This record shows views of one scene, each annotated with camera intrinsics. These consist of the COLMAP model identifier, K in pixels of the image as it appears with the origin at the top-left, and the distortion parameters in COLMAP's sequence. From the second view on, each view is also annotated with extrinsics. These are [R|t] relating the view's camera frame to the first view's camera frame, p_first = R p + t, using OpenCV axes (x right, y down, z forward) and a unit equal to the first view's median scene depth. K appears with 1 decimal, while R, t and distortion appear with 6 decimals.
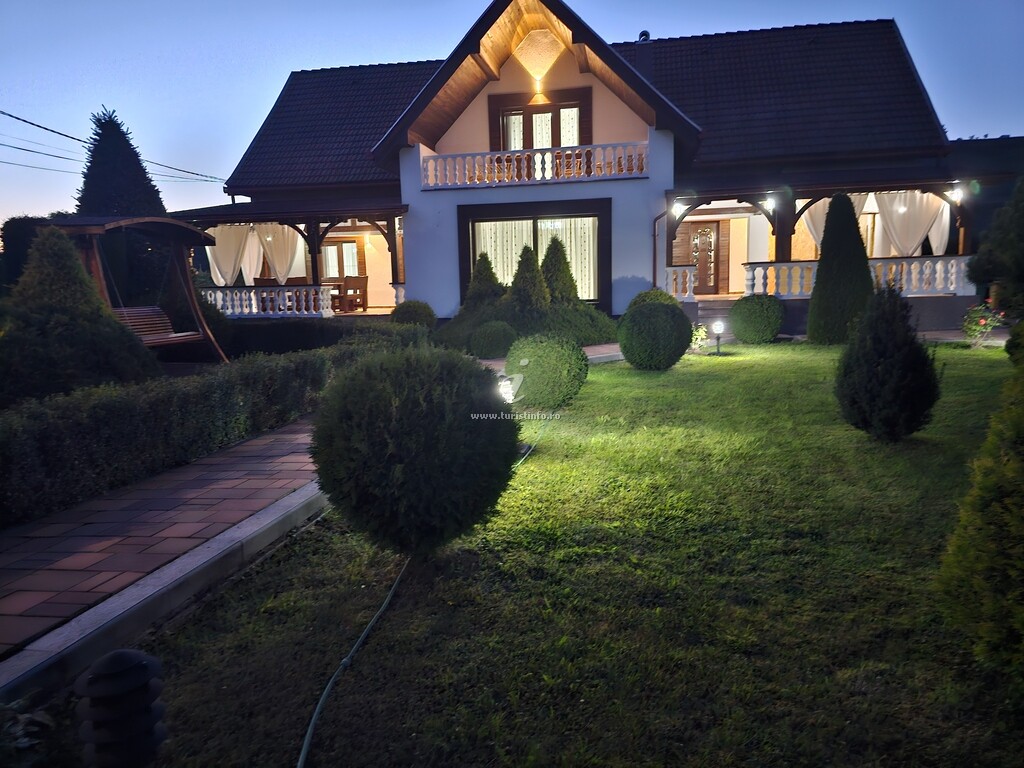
lens RADIAL K [[700.0, 0, 515.1], [0, 700.0, 380.9], [0, 0, 1]] dist [0.047327, -0.007642]
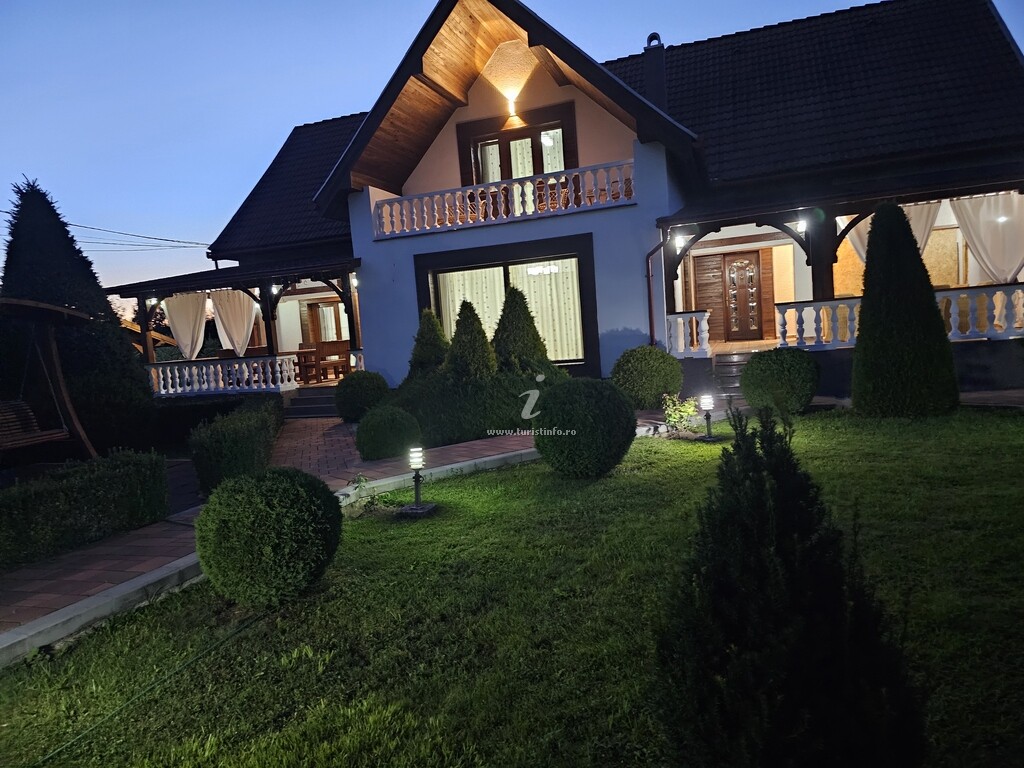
lens RADIAL K [[700.0, 0, 504.9], [0, 700.0, 393.9], [0, 0, 1]] dist [0.047327, -0.007642]
pose [[0.987259, -0.039057, -0.154256, 0.147546], [0.032494, 0.998465, -0.044842, -0.043053], [0.155771, 0.039258, 0.987013, 0.195030]]
